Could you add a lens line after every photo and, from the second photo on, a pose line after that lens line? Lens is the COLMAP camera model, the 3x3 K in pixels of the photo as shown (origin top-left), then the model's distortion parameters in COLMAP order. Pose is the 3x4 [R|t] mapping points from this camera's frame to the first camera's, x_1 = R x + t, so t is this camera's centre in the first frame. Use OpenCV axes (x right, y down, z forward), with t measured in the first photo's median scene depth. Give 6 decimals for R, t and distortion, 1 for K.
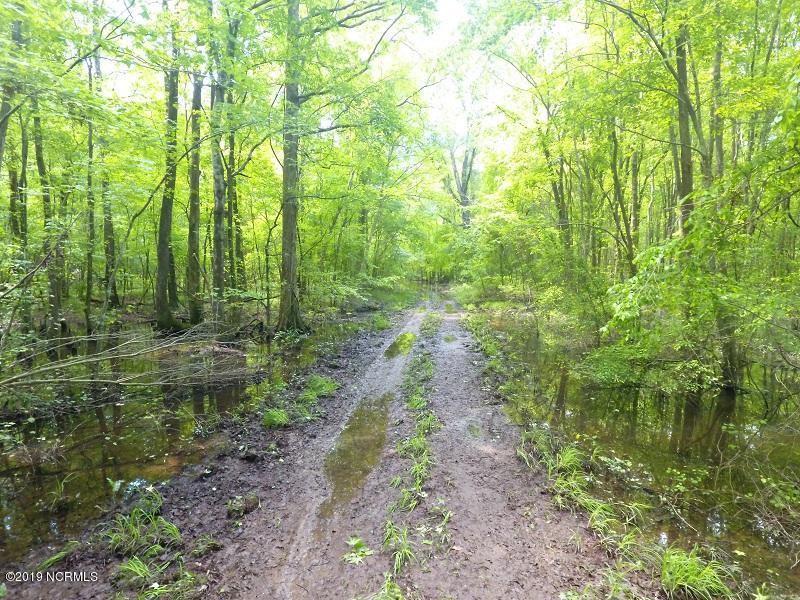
lens RADIAL K [[469.4, 0, 406.9], [0, 469.4, 305.0], [0, 0, 1]] dist [-0.003542, 0.002495]
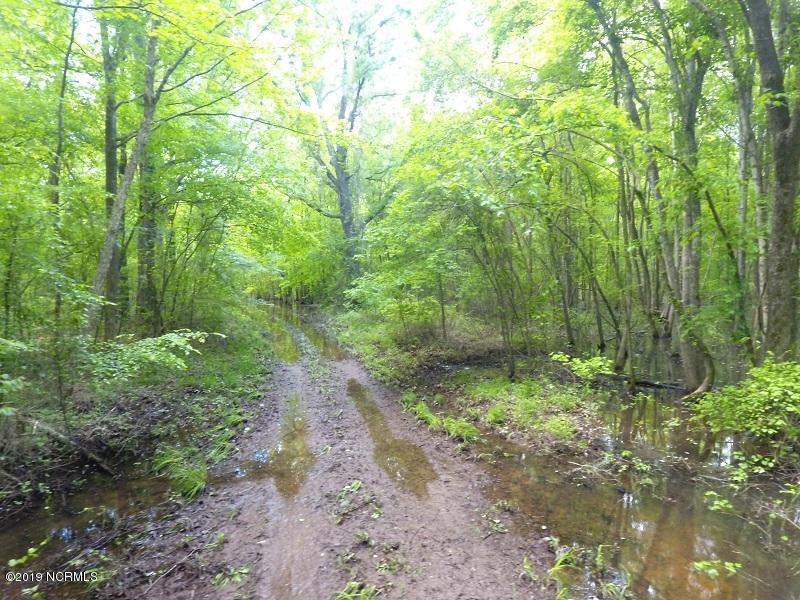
lens RADIAL K [[469.4, 0, 406.9], [0, 469.4, 305.0], [0, 0, 1]] dist [-0.003542, 0.002495]
pose [[0.952125, 0.014071, 0.305385, 0.009715], [-0.005690, 0.999583, -0.028318, -0.033942], [-0.305656, 0.025224, 0.951808, 0.351979]]
